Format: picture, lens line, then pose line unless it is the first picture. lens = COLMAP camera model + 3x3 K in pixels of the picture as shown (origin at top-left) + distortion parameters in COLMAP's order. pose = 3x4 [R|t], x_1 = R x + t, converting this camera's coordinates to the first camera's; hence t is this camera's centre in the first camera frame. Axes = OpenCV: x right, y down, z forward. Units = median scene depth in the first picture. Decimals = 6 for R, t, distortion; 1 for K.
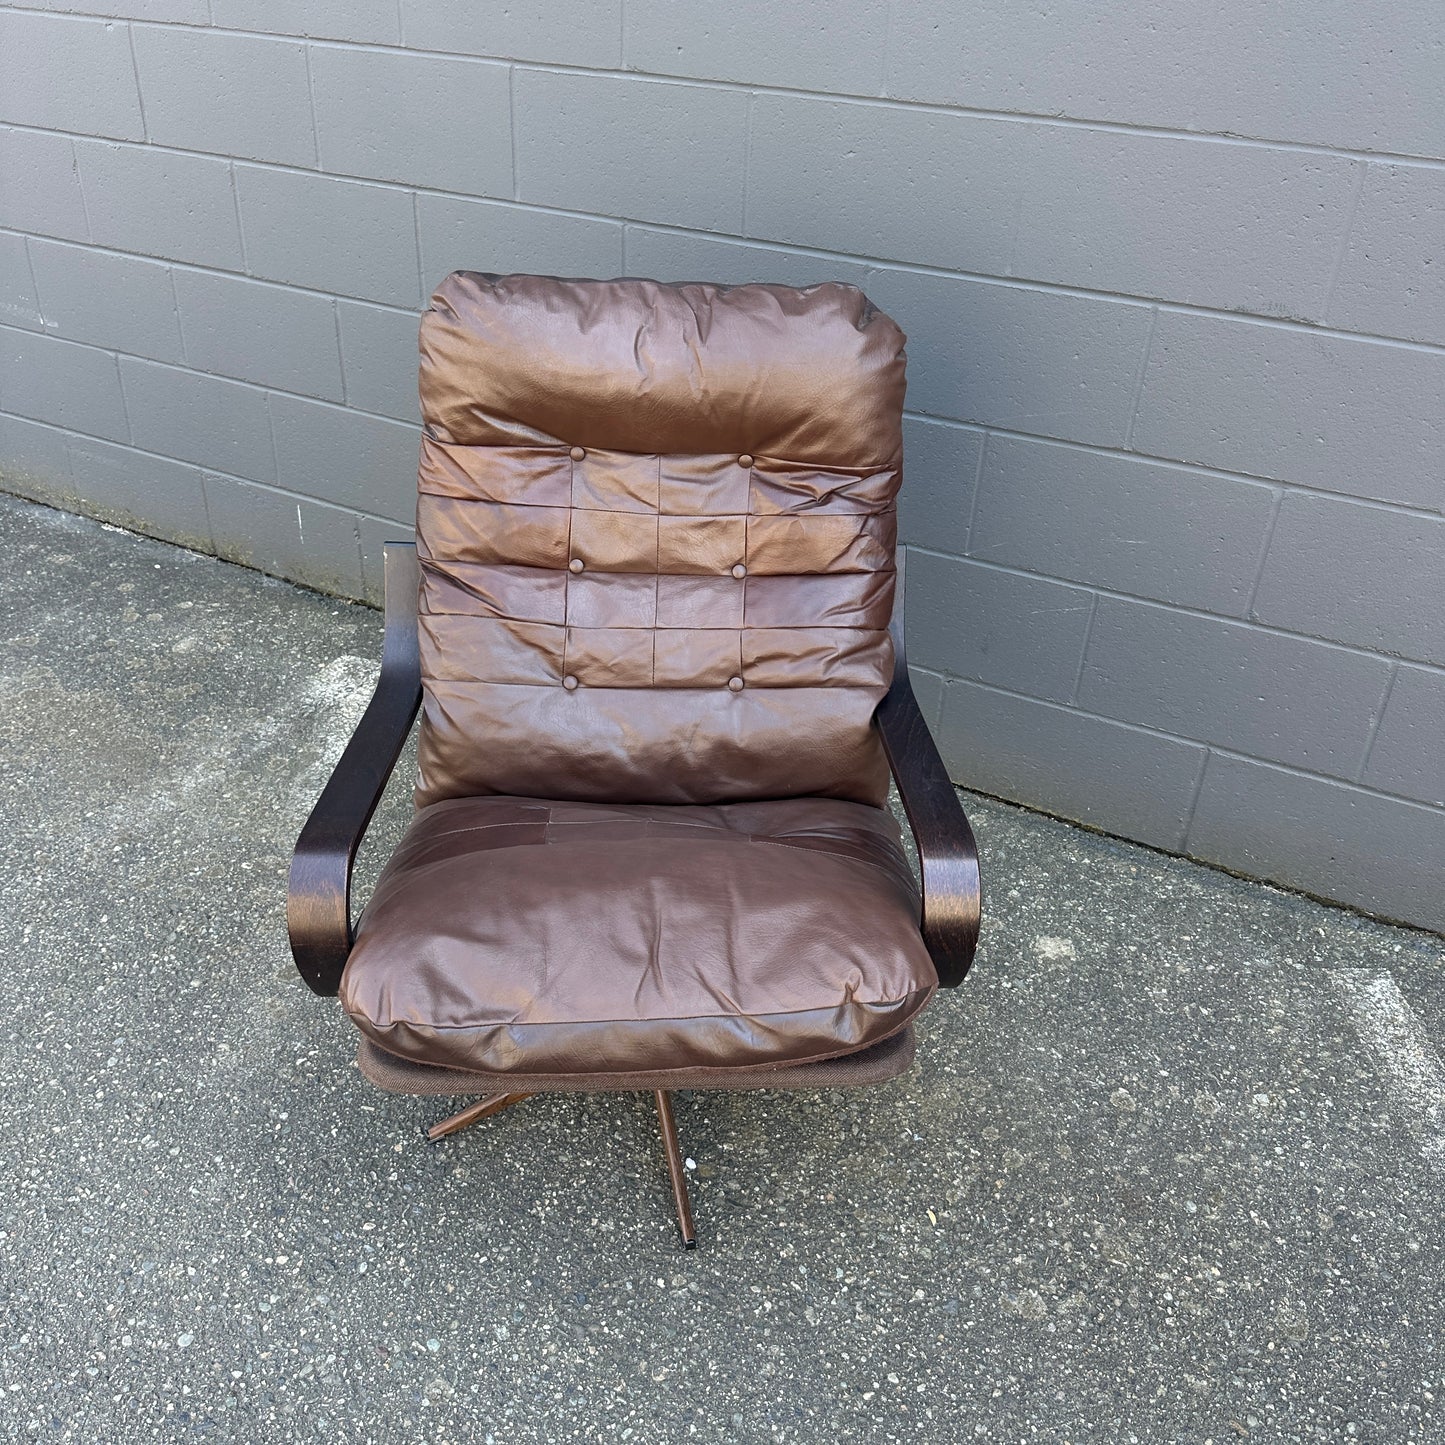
lens RADIAL K [[1358.8, 0, 718.7], [0, 1358.8, 732.9], [0, 0, 1]] dist [0.157462, -0.003017]
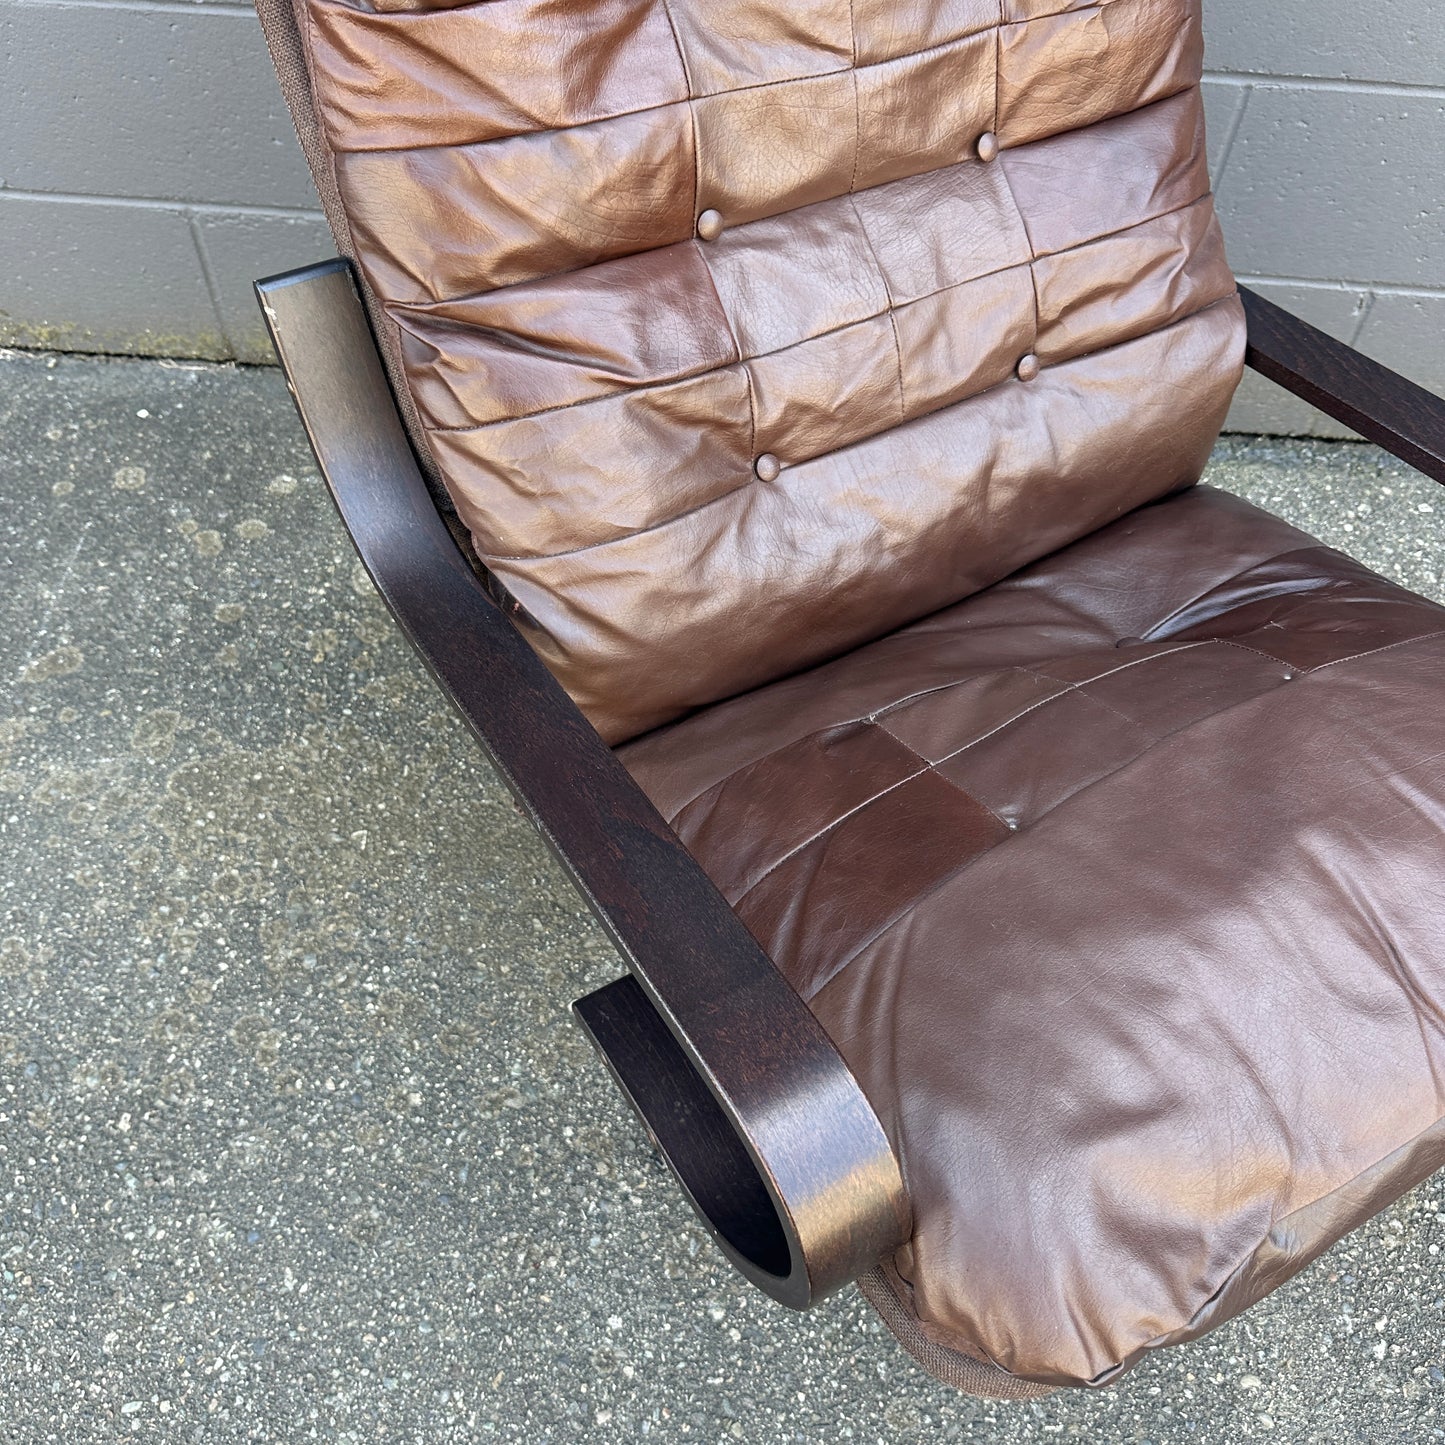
lens RADIAL K [[1360.6, 0, 729.2], [0, 1360.6, 726.5], [0, 0, 1]] dist [0.114905, -0.246428]
pose [[0.867785, -0.389438, 0.308686, -0.321435], [0.244711, 0.875524, 0.416623, -0.170876], [-0.432511, -0.286000, 0.855066, 0.543694]]
